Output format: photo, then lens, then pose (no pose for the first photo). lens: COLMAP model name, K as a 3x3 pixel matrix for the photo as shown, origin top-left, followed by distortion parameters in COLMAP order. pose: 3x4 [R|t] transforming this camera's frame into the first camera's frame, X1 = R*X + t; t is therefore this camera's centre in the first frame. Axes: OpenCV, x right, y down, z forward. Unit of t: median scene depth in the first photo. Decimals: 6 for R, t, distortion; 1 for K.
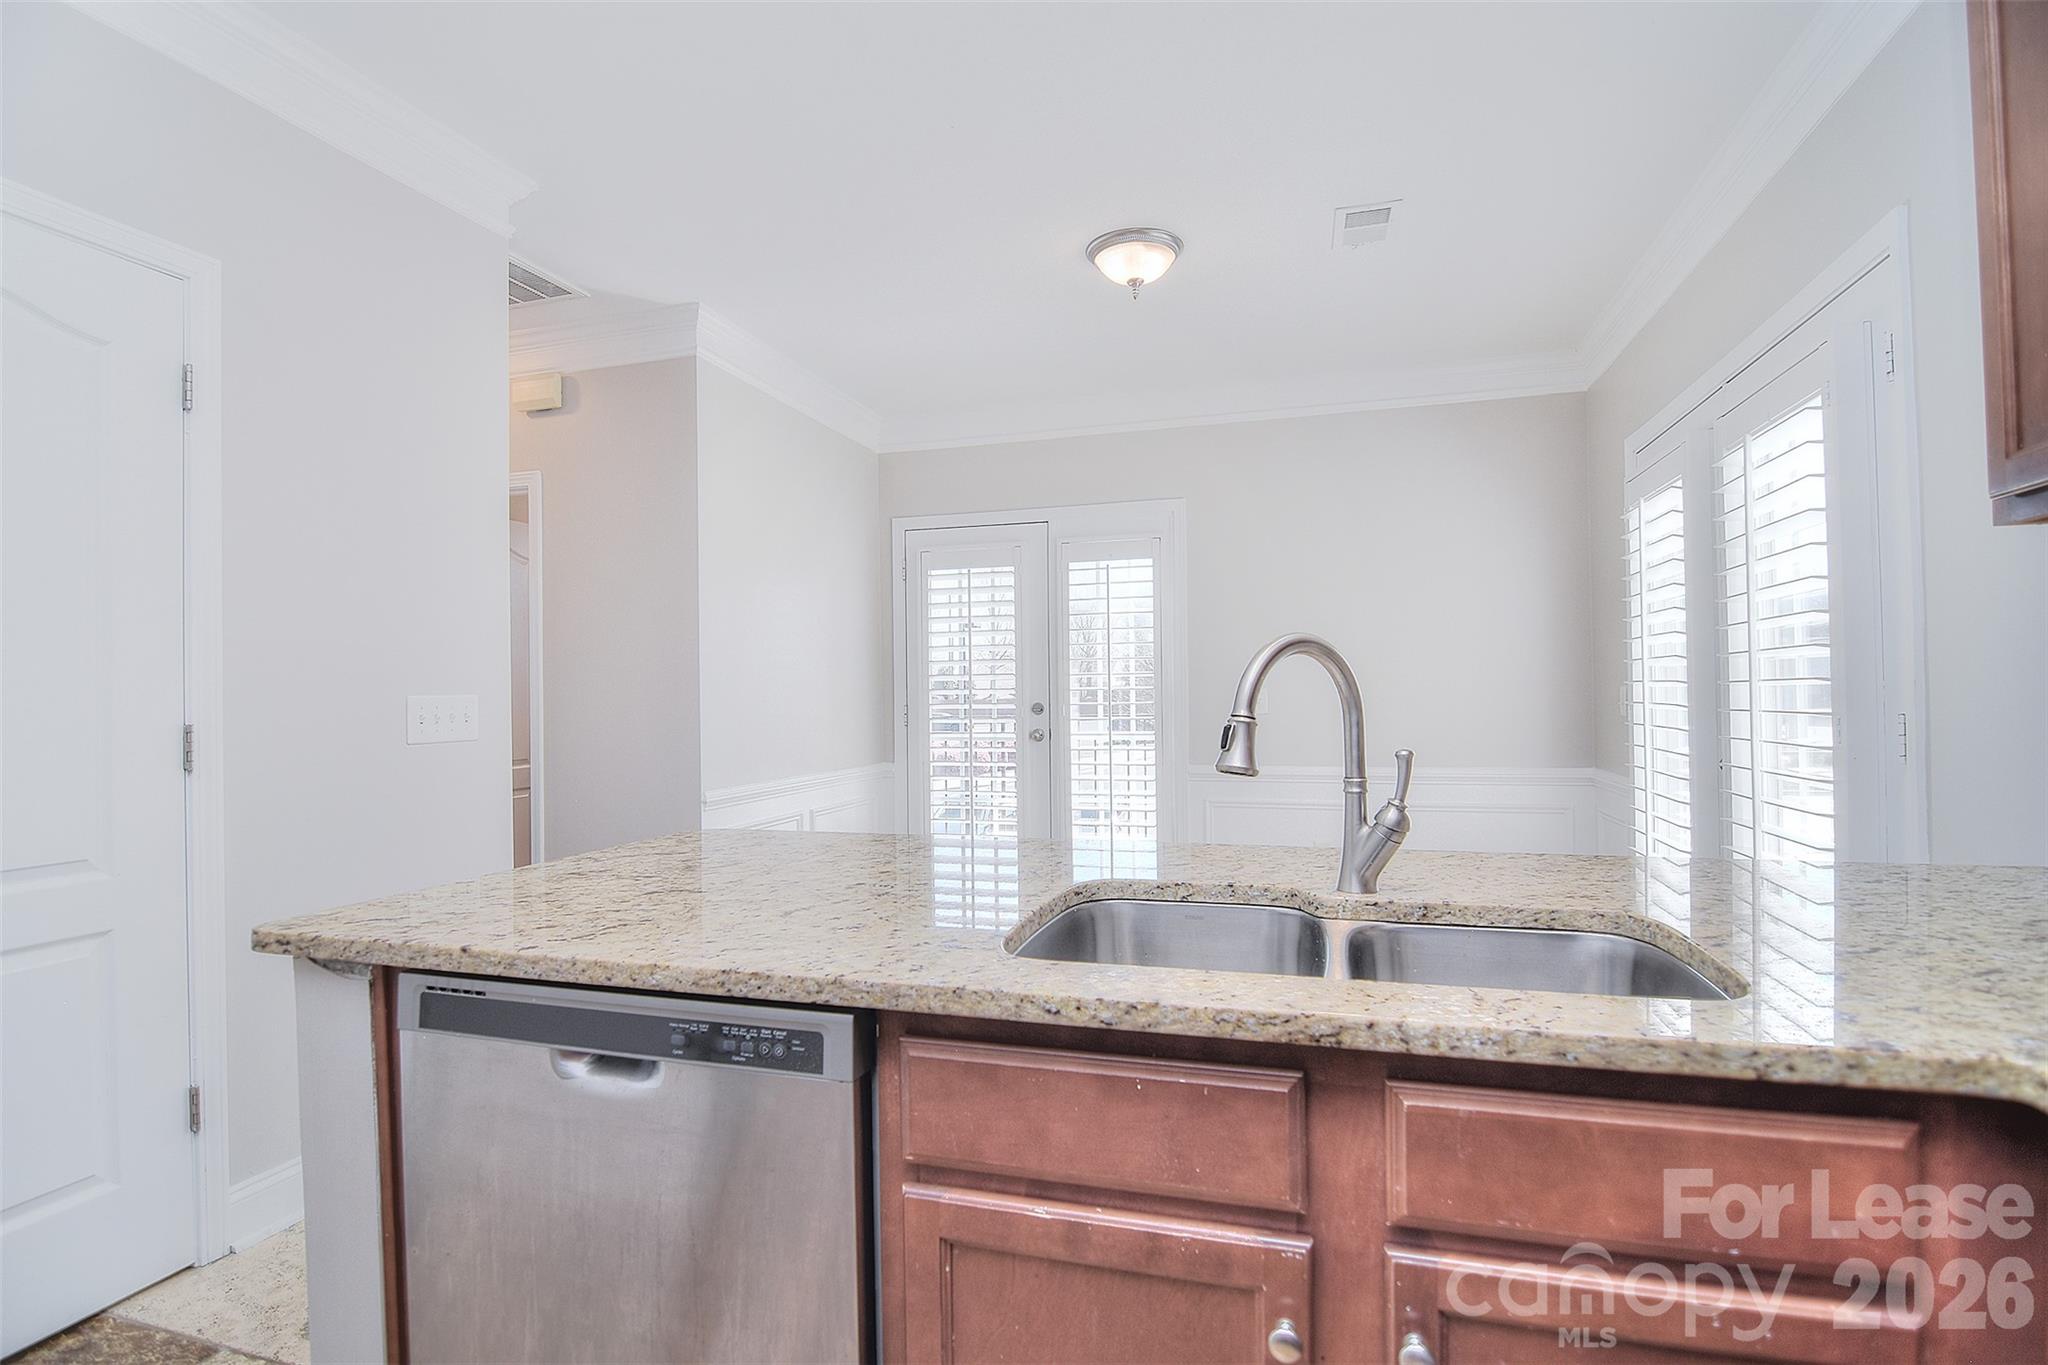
lens RADIAL K [[989.0, 0, 1038.7], [0, 989.0, 687.2], [0, 0, 1]] dist [-0.012562, -0.004064]
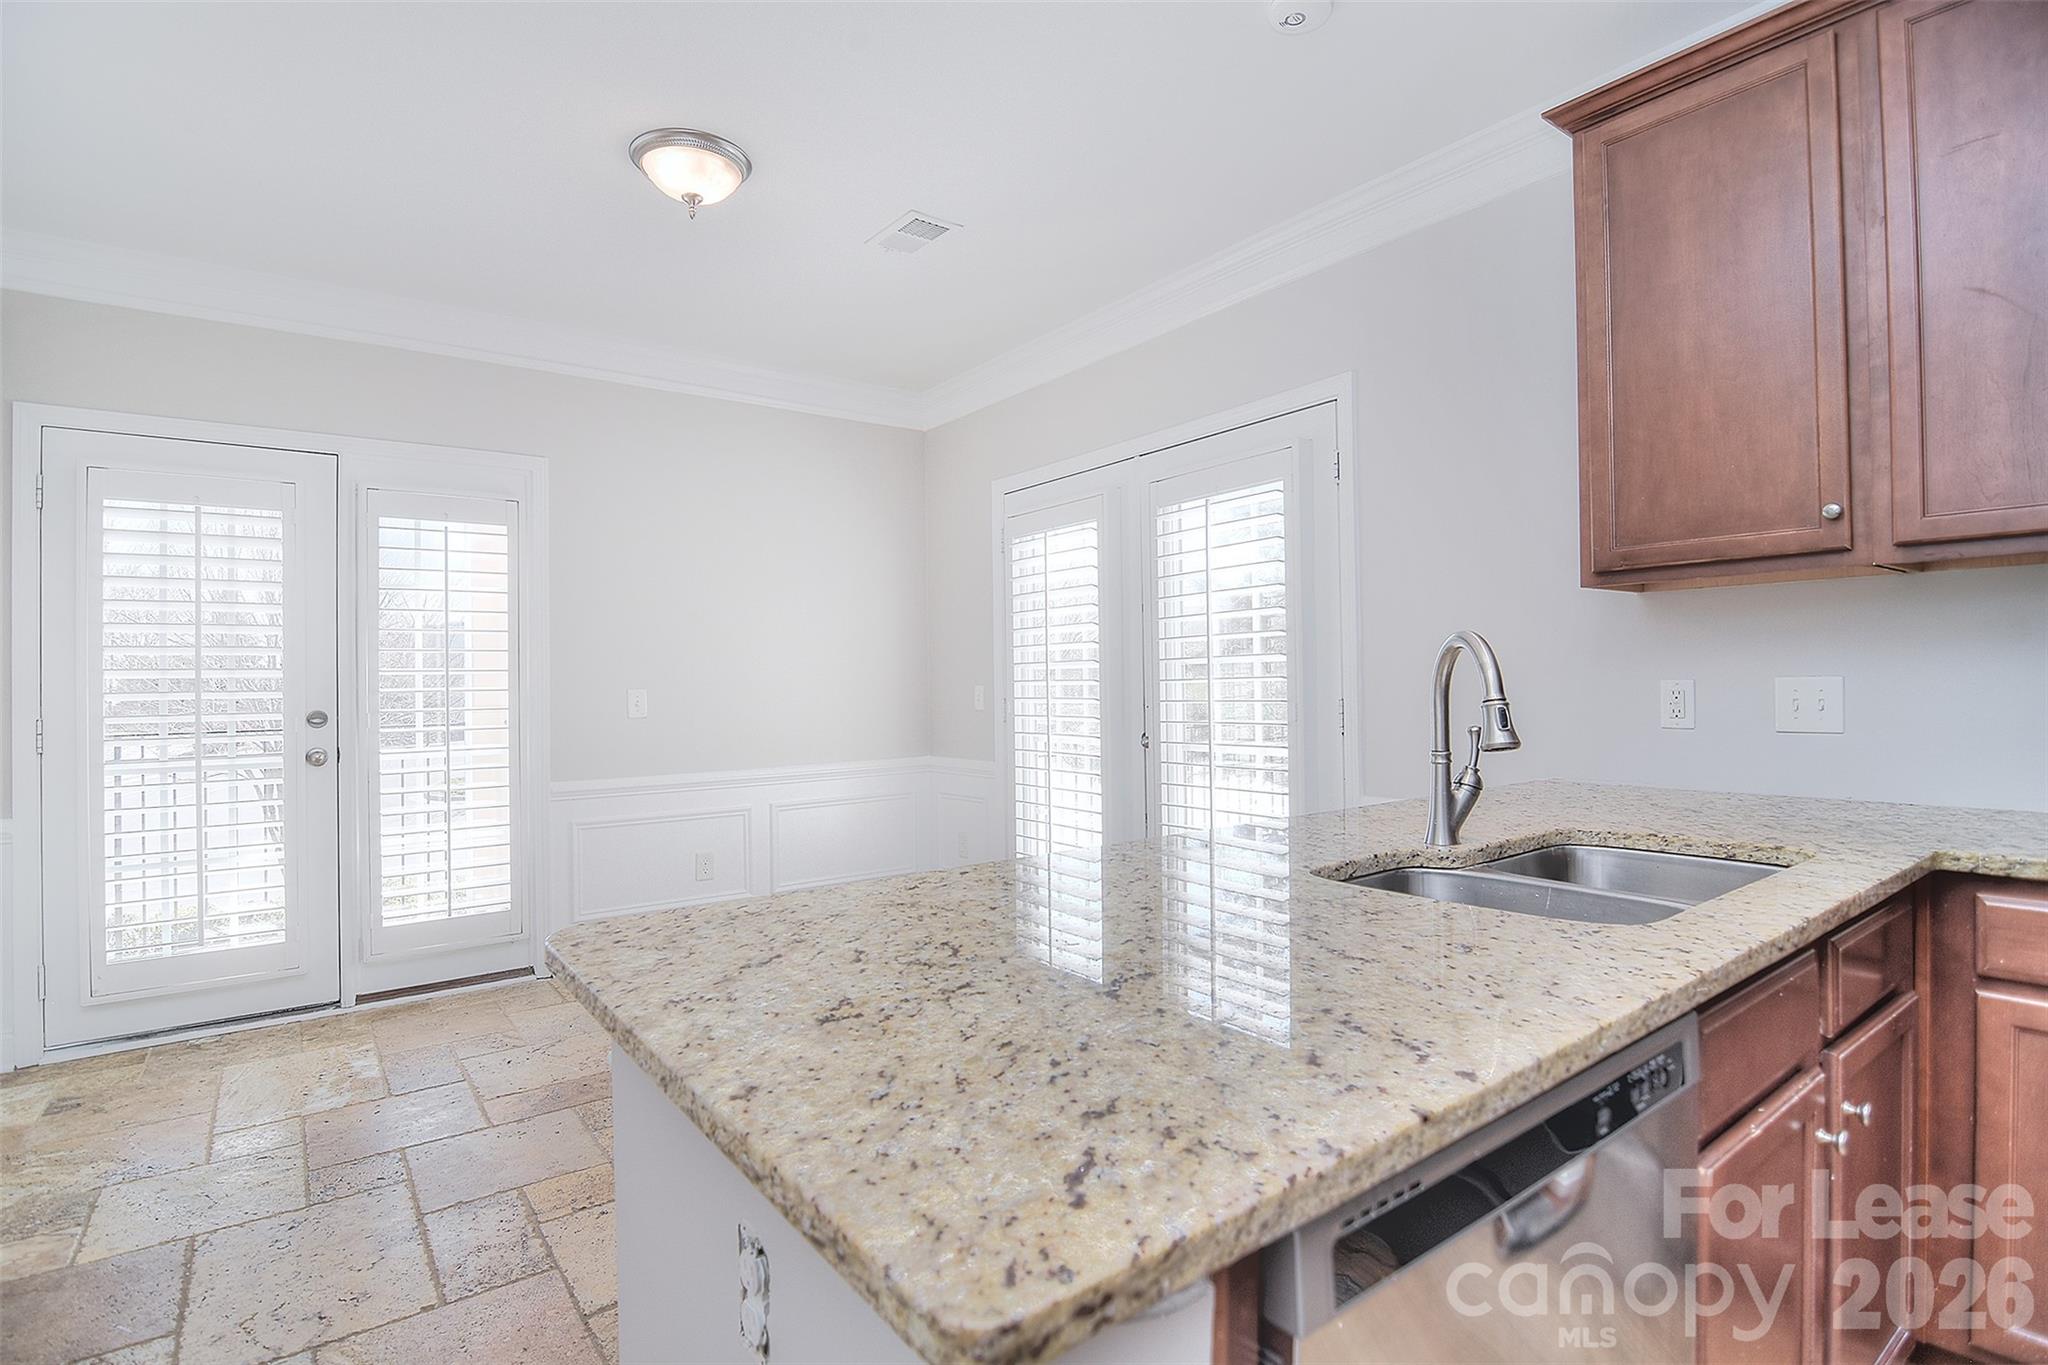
lens RADIAL K [[989.0, 0, 1041.8], [0, 989.0, 667.4], [0, 0, 1]] dist [-0.012562, -0.004064]
pose [[0.596933, 0.013920, 0.802170, -0.351276], [0.006233, 0.999739, -0.021986, 0.005259], [-0.802267, 0.018125, 0.596691, 0.249221]]
